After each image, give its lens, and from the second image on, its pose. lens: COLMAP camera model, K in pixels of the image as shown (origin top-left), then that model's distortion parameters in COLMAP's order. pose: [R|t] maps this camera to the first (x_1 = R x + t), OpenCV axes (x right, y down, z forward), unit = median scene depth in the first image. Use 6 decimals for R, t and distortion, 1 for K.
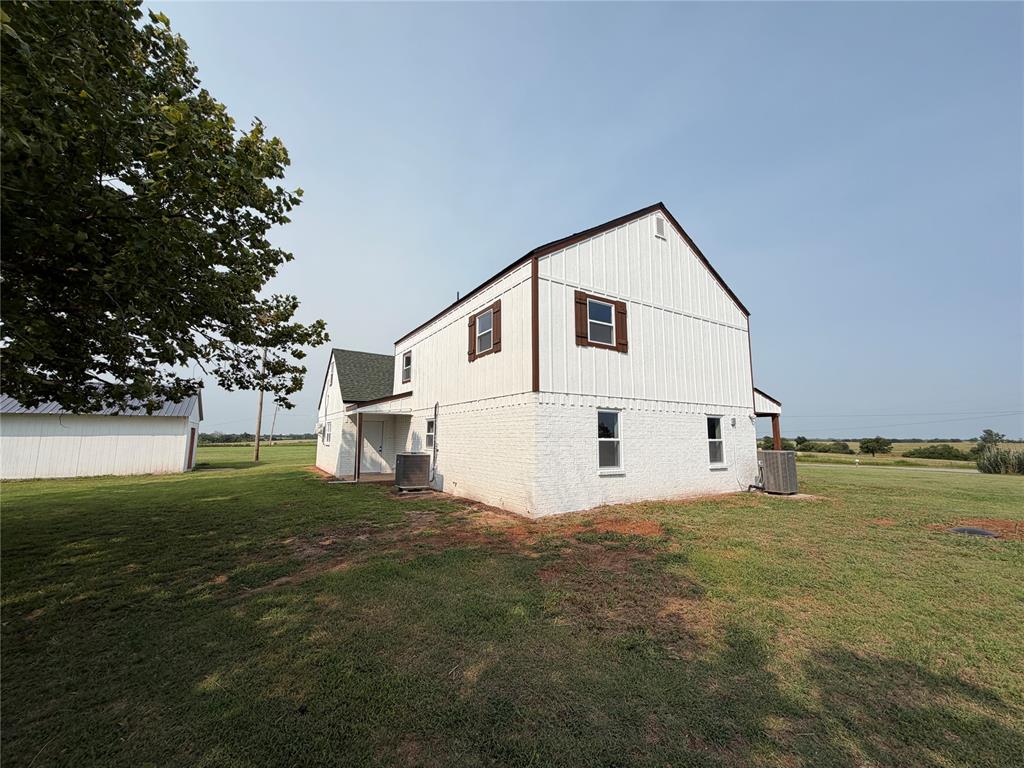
lens RADIAL K [[408.9, 0, 507.8], [0, 408.9, 382.5], [0, 0, 1]] dist [0.000535, 0.000541]
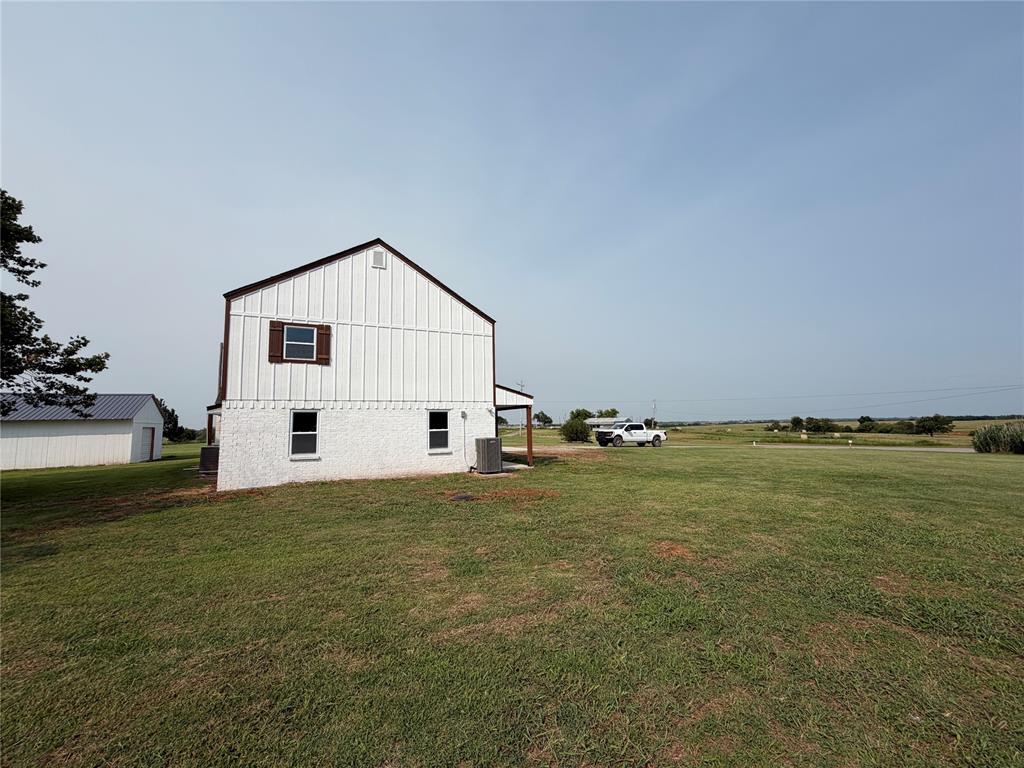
lens RADIAL K [[408.9, 0, 505.5], [0, 408.9, 381.6], [0, 0, 1]] dist [0.000535, 0.000541]
pose [[0.991811, -0.038467, -0.121783, 0.966857], [0.041695, 0.998840, 0.024069, -0.027219], [0.120716, -0.028949, 0.992265, -0.200951]]
